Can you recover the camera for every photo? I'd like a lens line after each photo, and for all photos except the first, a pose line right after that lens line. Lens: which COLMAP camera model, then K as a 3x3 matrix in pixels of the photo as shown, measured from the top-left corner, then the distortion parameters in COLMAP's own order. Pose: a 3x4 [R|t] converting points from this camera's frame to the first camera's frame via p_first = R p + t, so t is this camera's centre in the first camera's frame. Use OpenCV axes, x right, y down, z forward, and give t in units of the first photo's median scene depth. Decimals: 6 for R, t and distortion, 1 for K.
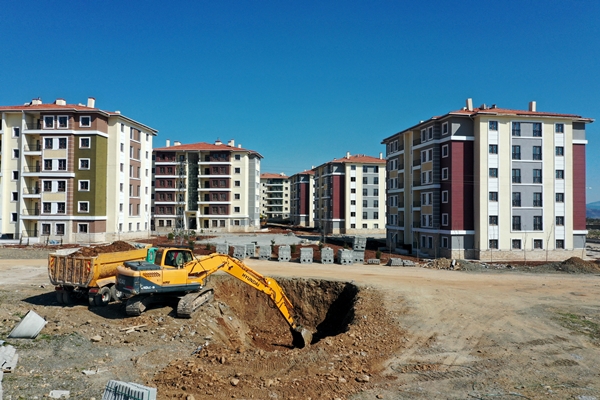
lens RADIAL K [[477.2, 0, 299.9], [0, 477.2, 200.3], [0, 0, 1]] dist [0.007616, 0.004378]
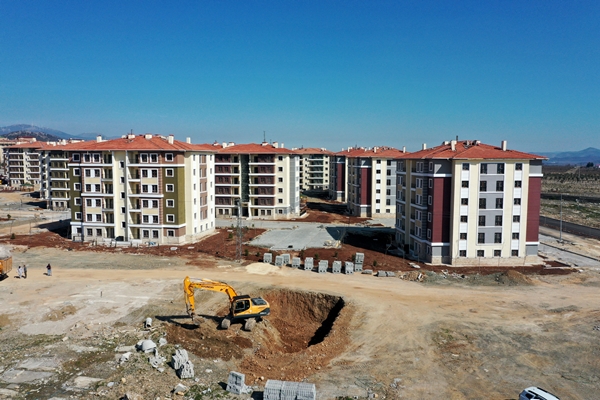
lens RADIAL K [[477.2, 0, 300.2], [0, 477.2, 199.9], [0, 0, 1]] dist [0.007616, 0.004378]
pose [[0.995007, 0.003833, -0.099730, 0.068342], [0.007225, 0.993874, 0.110286, -0.193931], [0.099542, -0.110456, 0.988884, -0.348715]]
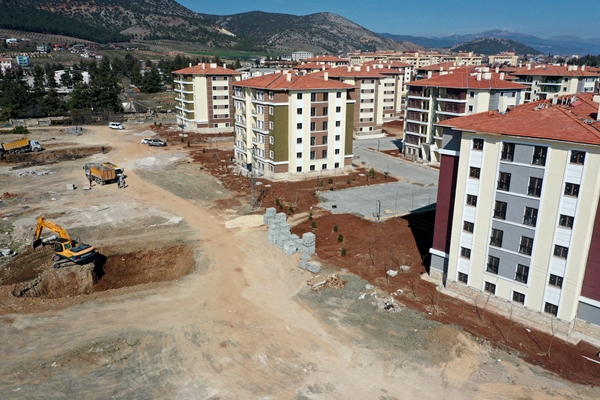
lens RADIAL K [[477.2, 0, 298.3], [0, 477.2, 197.7], [0, 0, 1]] dist [0.007616, 0.004378]
pose [[0.544161, 0.224227, -0.808462, 0.824052], [0.019373, 0.960009, 0.279298, -0.271741], [0.838757, -0.167646, 0.518055, 0.279261]]
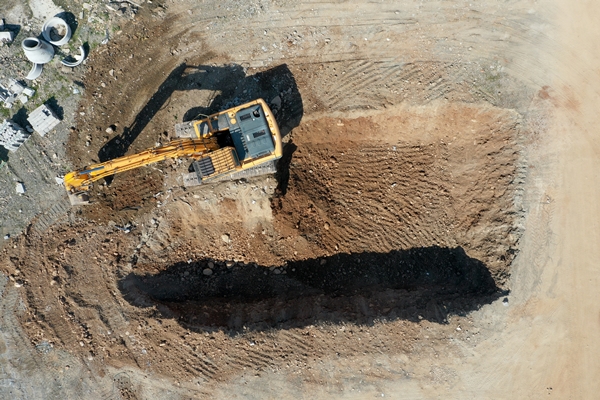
lens RADIAL K [[477.2, 0, 300.1], [0, 477.2, 201.5], [0, 0, 1]] dist [0.007616, 0.004378]
pose [[0.222197, 0.974537, -0.030096, -0.036325], [0.040607, 0.021591, 0.998942, -0.269131], [0.974156, -0.223184, -0.034775, 0.425800]]
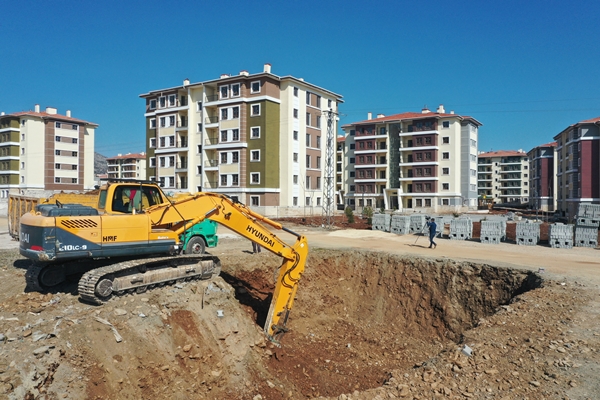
lens RADIAL K [[477.2, 0, 299.5], [0, 477.2, 198.8], [0, 0, 1]] dist [0.007616, 0.004378]
pose [[0.879103, -0.006578, -0.476587, 0.070539], [0.014630, 0.999806, 0.013186, 0.042793], [0.476408, -0.018565, 0.879028, 0.217535]]
